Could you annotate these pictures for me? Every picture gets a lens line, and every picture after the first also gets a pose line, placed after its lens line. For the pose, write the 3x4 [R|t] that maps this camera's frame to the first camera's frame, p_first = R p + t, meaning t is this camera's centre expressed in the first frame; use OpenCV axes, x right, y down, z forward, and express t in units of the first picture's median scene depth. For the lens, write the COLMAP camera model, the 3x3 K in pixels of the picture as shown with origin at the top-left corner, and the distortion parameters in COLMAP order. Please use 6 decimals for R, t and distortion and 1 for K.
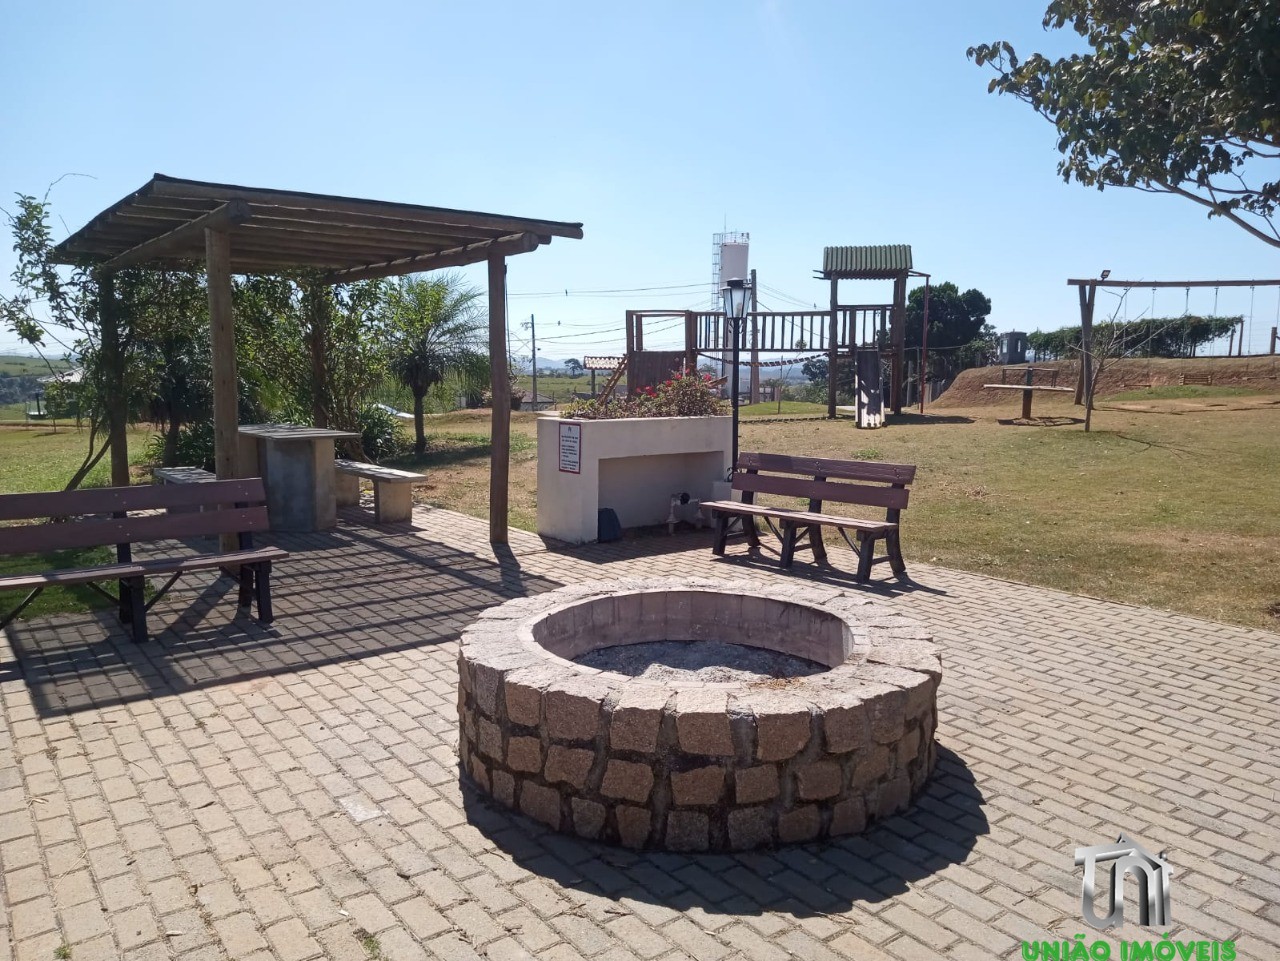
lens RADIAL K [[932.0, 0, 639.5], [0, 932.0, 509.8], [0, 0, 1]] dist [-0.004343, -0.024156]
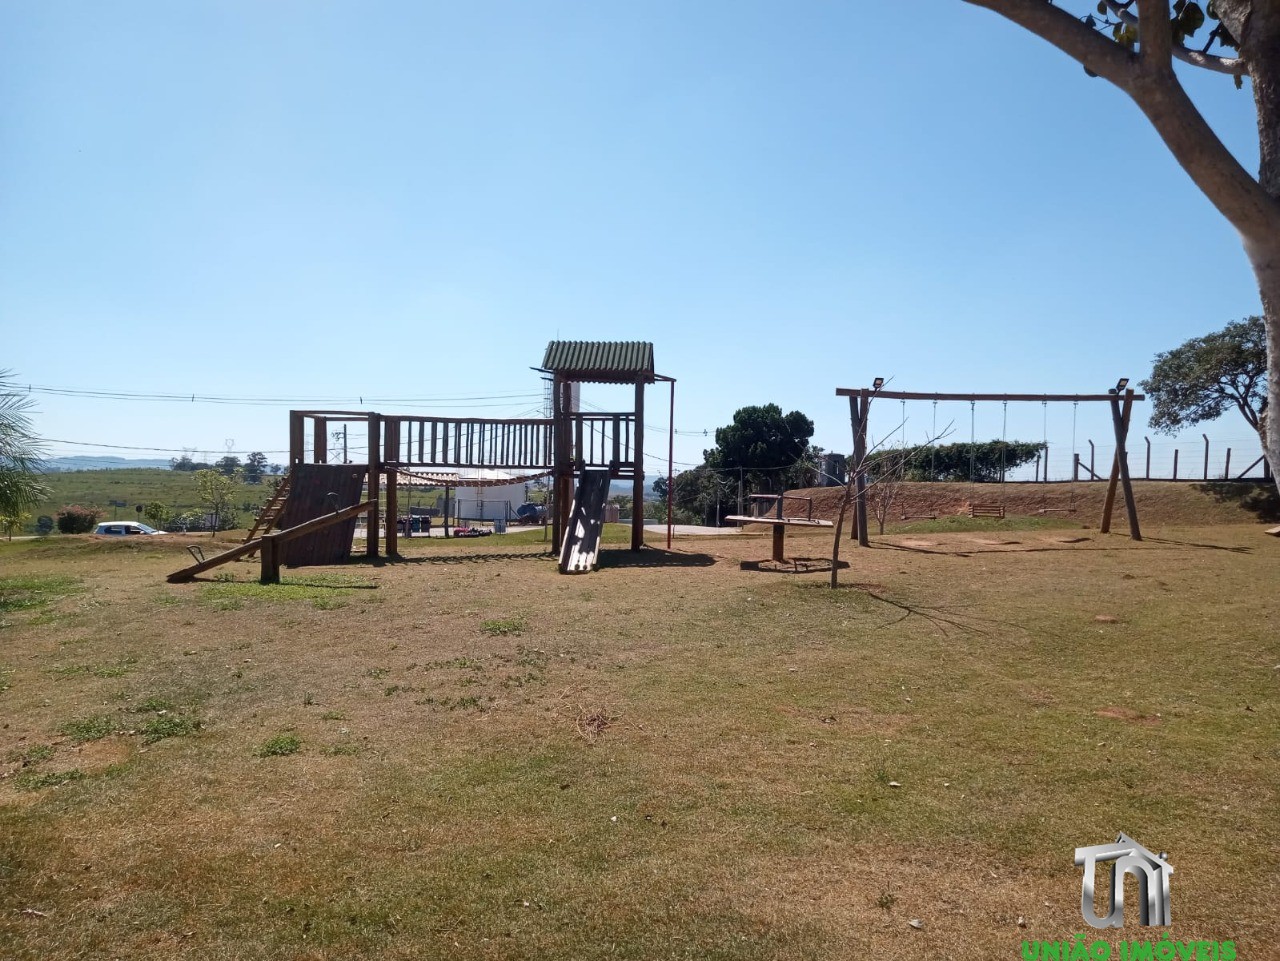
lens RADIAL K [[932.0, 0, 639.5], [0, 932.0, 509.8], [0, 0, 1]] dist [-0.004343, -0.024156]
pose [[0.988189, 0.013062, 0.152682, 0.148227], [0.005825, 0.992439, -0.122600, -0.036855], [-0.153129, 0.122042, 0.980641, 0.206850]]
